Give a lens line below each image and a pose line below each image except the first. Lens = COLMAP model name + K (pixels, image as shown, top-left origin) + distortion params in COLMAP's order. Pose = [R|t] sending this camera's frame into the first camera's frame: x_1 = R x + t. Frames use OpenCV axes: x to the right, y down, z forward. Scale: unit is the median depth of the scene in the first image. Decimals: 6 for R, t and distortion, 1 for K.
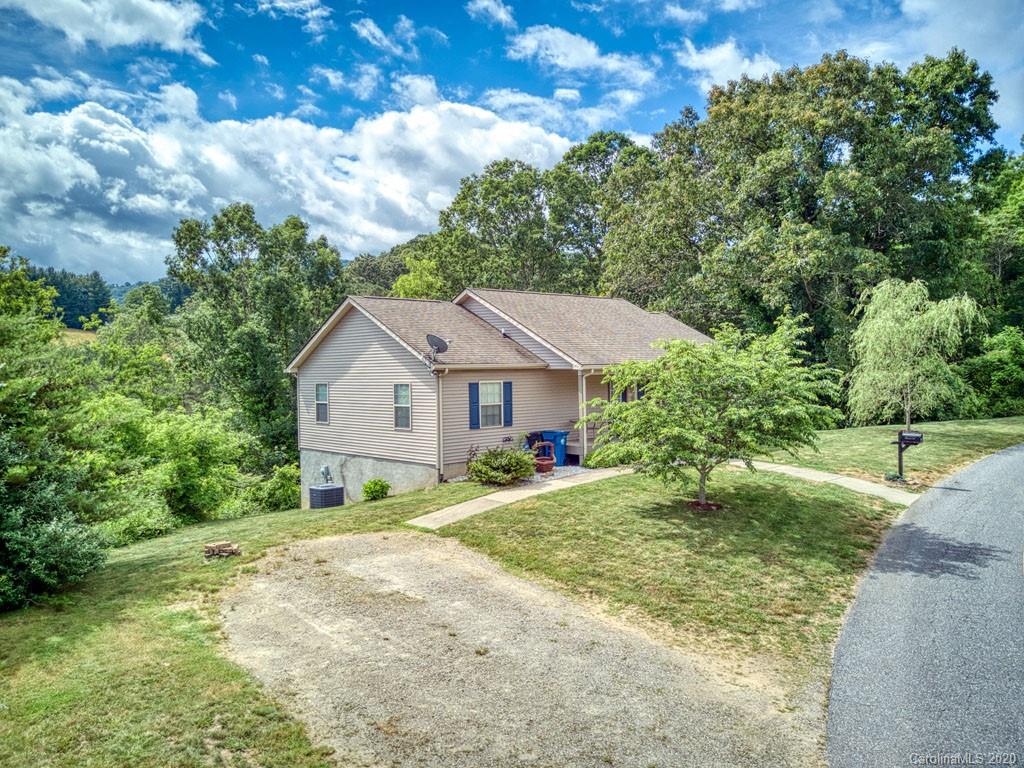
lens RADIAL K [[806.5, 0, 512.0], [0, 806.5, 384.0], [0, 0, 1]] dist [0.013355, -0.013783]
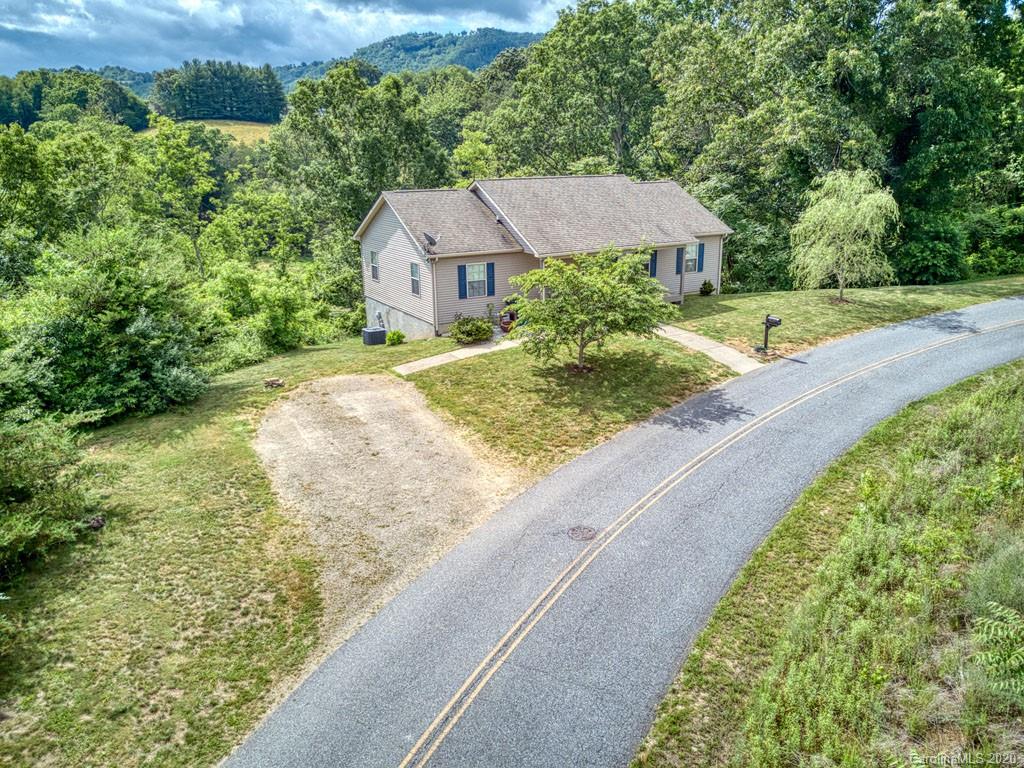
lens RADIAL K [[806.5, 0, 512.0], [0, 806.5, 384.0], [0, 0, 1]] dist [0.013355, -0.013783]
pose [[0.978519, 0.059938, -0.197251, 0.424739], [-0.006901, 0.965789, 0.259236, -0.215491], [0.206041, -0.252306, 0.945457, -0.461502]]
